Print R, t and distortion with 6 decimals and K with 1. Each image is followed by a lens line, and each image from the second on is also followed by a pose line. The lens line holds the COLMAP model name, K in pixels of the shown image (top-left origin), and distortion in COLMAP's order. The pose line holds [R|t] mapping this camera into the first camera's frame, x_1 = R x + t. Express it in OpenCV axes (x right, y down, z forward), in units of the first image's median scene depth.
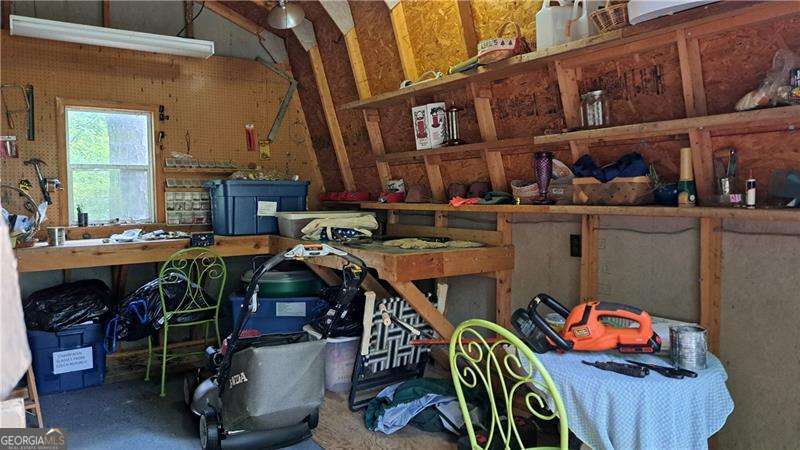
lens RADIAL K [[570.8, 0, 399.9], [0, 570.8, 225.2], [0, 0, 1]] dist [0.054223, -0.050524]
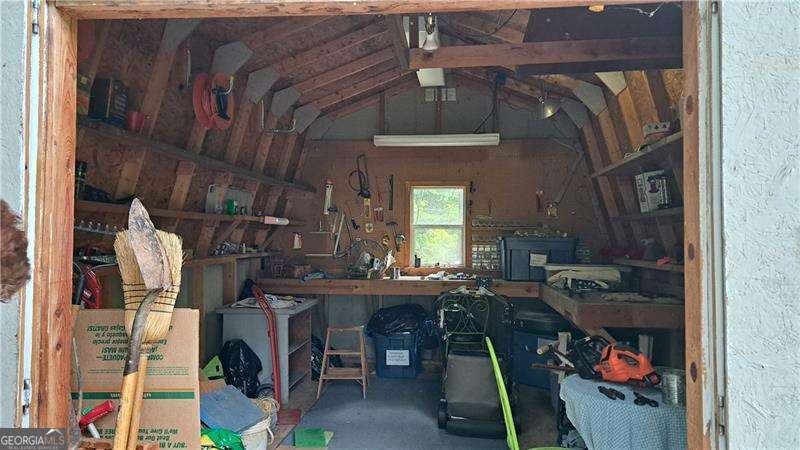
lens RADIAL K [[570.8, 0, 396.1], [0, 570.8, 219.0], [0, 0, 1]] dist [0.054223, -0.050524]
pose [[0.766355, -0.006864, -0.642381, 0.356619], [-0.053884, 0.995733, -0.074922, -0.009569], [0.640154, 0.092031, 0.762715, -0.148603]]
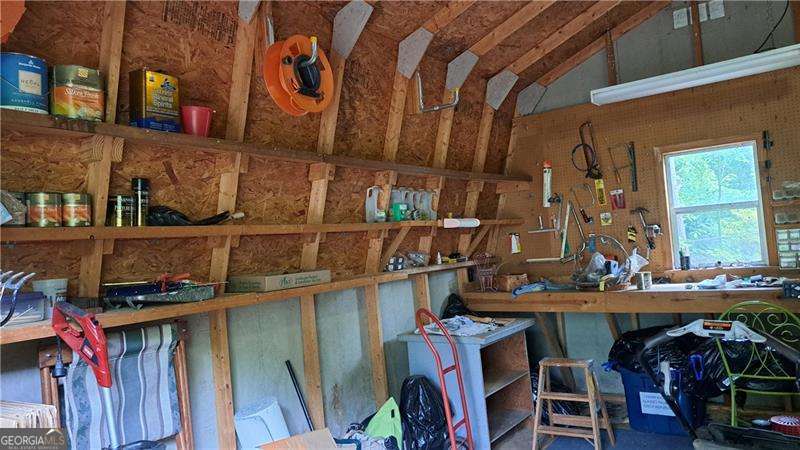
lens RADIAL K [[570.8, 0, 387.2], [0, 570.8, 223.8], [0, 0, 1]] dist [0.054223, -0.050524]
pose [[0.344618, -0.055545, -0.937098, 0.228312], [0.013754, 0.998440, -0.054123, -0.032500], [0.938642, 0.005763, 0.344844, 0.185837]]
